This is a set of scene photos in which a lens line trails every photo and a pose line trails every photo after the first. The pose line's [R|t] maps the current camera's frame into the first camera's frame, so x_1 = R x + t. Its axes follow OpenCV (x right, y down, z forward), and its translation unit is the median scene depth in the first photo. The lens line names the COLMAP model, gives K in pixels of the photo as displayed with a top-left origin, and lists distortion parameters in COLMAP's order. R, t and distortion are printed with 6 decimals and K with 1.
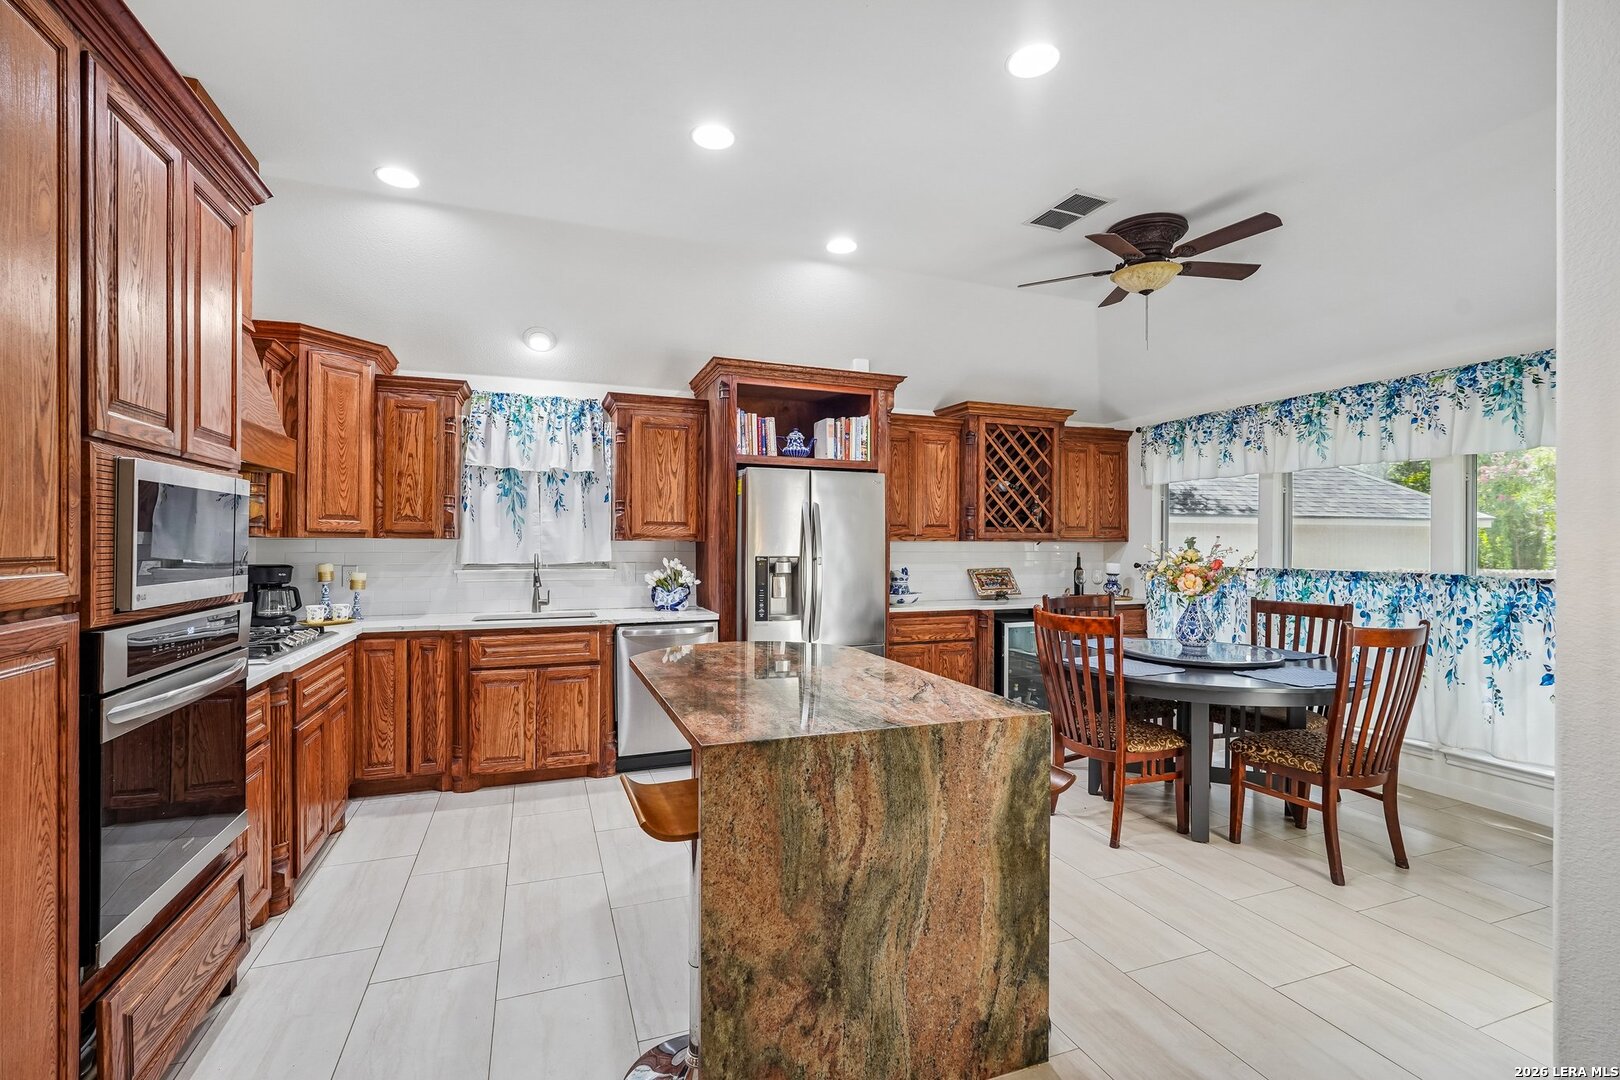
lens RADIAL K [[721.0, 0, 810.9], [0, 721.0, 544.1], [0, 0, 1]] dist [-0.009870, 0.000434]
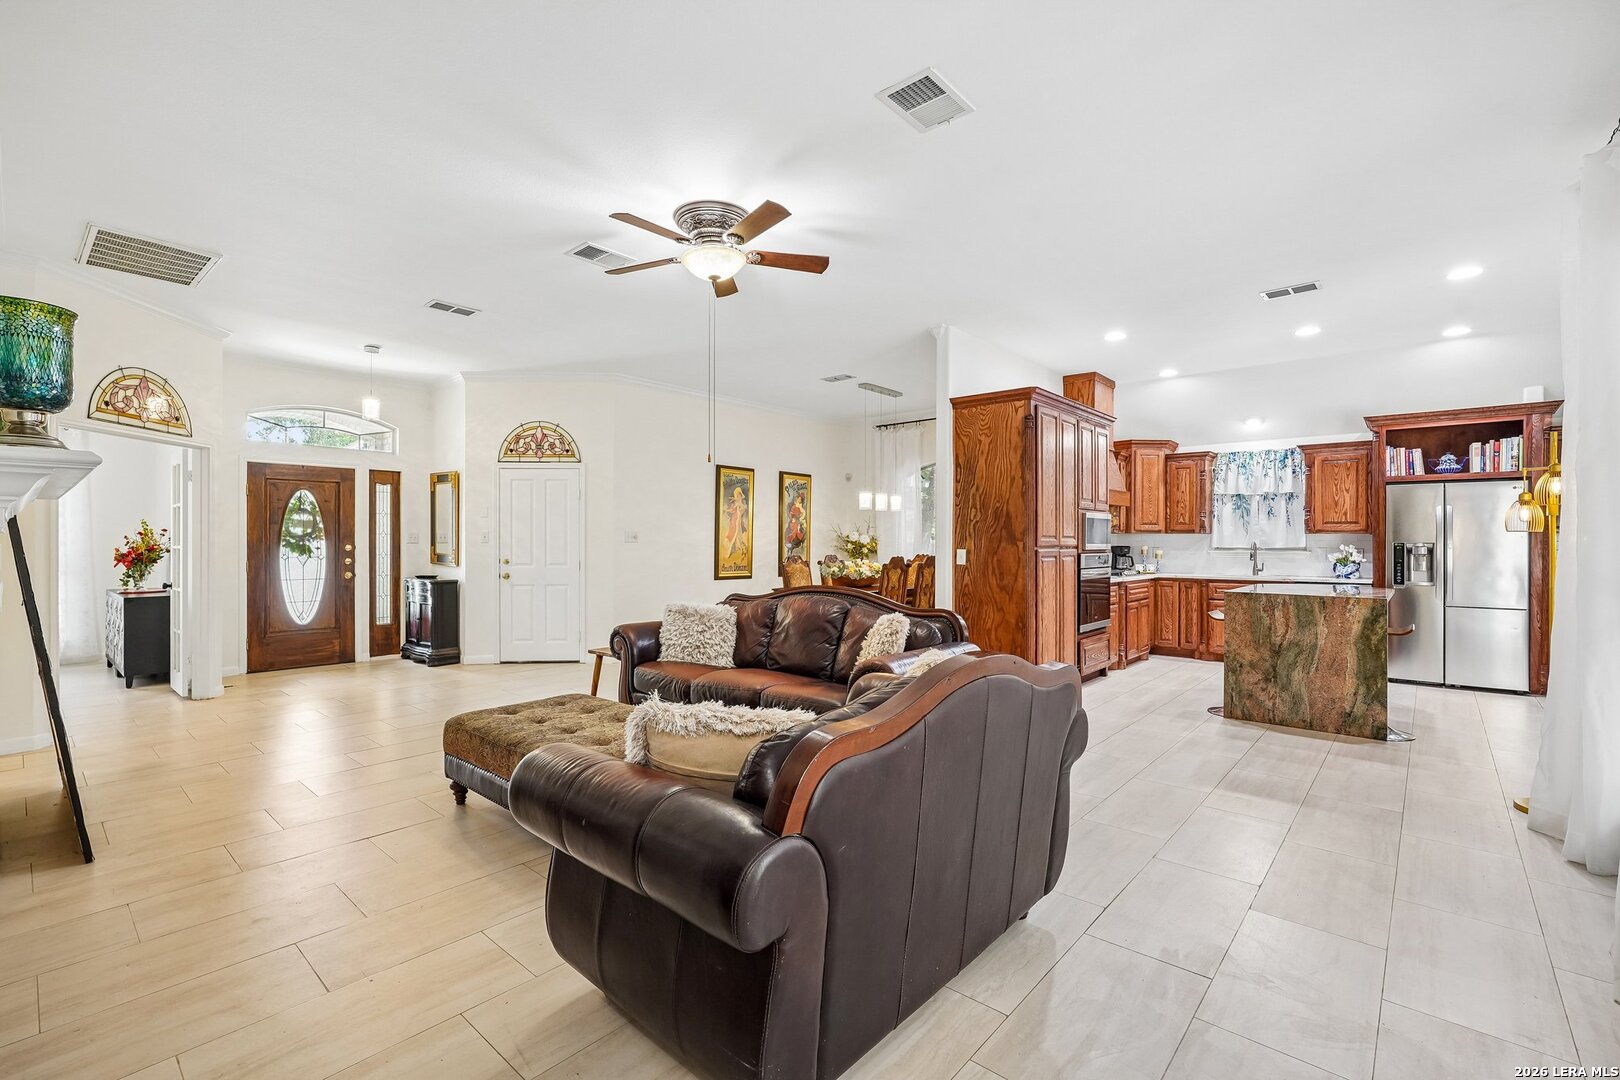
lens RADIAL K [[714.1, 0, 803.8], [0, 714.1, 540.1], [0, 0, 1]] dist [-0.018369, 0.012213]
pose [[0.468478, -0.003582, -0.883468, 0.693021], [-0.002143, 0.999984, -0.005190, 0.022711], [0.883472, 0.004324, 0.468463, -0.853468]]
